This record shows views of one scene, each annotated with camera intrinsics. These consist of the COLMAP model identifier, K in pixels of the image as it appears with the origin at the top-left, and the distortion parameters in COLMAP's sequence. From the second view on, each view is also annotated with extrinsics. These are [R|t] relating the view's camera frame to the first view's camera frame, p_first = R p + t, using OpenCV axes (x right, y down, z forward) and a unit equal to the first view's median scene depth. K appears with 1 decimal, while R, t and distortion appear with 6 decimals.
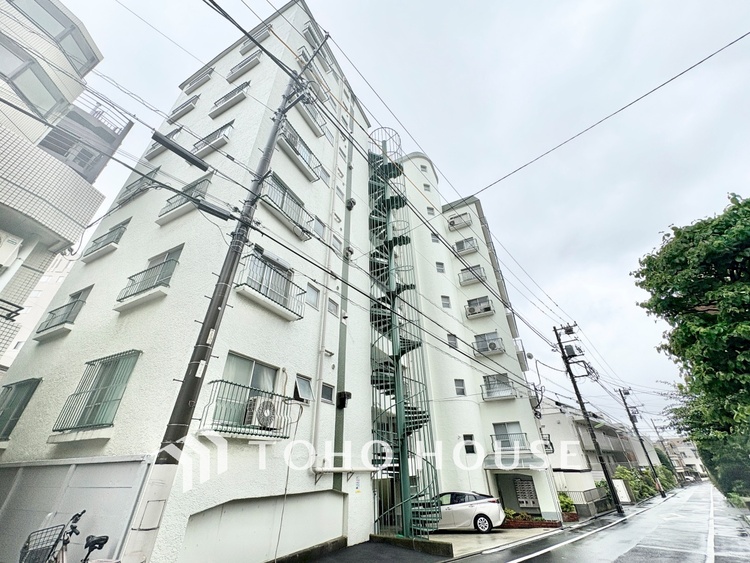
lens RADIAL K [[299.2, 0, 376.3], [0, 299.2, 280.8], [0, 0, 1]] dist [-0.000171, 0.000012]
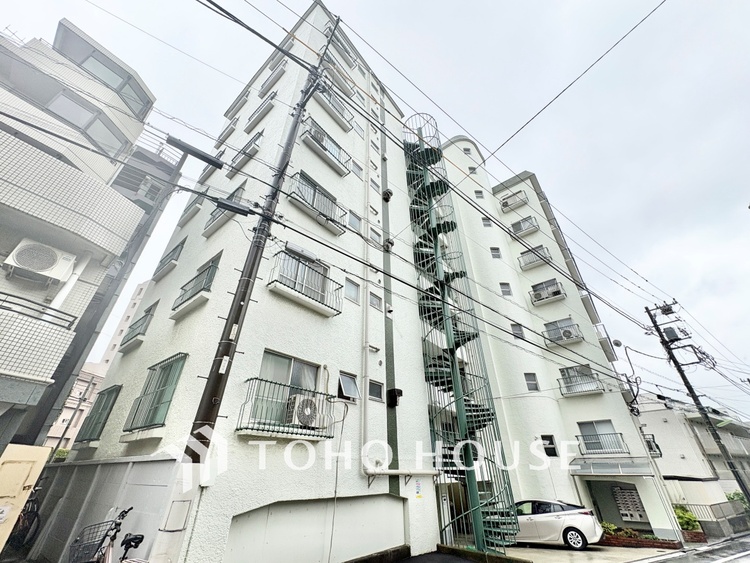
lens RADIAL K [[299.2, 0, 375.9], [0, 299.2, 281.0], [0, 0, 1]] dist [-0.000171, 0.000012]
pose [[0.976363, -0.101352, -0.190902, 0.042064], [0.100491, 0.994836, -0.014212, 0.035415], [0.191356, -0.005308, 0.981506, 0.058655]]
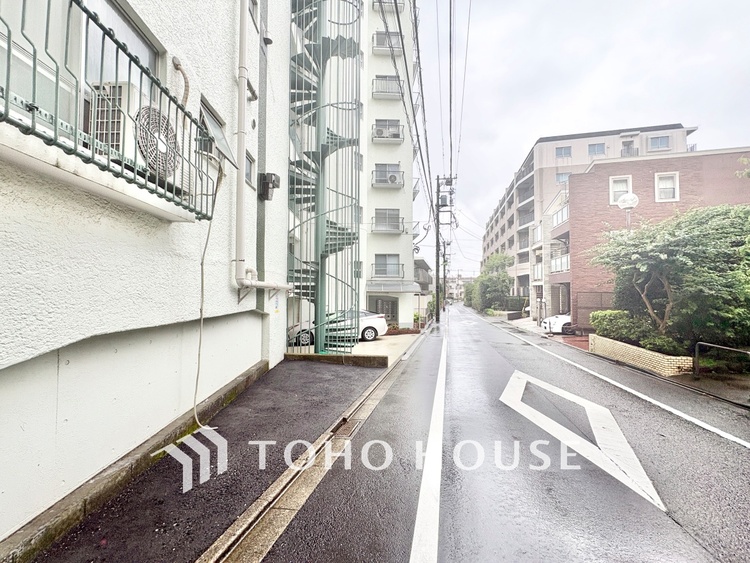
lens RADIAL K [[299.2, 0, 376.9], [0, 299.2, 280.7], [0, 0, 1]] dist [-0.000171, 0.000012]
pose [[0.864947, 0.040657, 0.500214, -0.178995], [-0.284434, 0.860891, 0.421857, 0.203968], [-0.413478, -0.507162, 0.756189, 0.298672]]
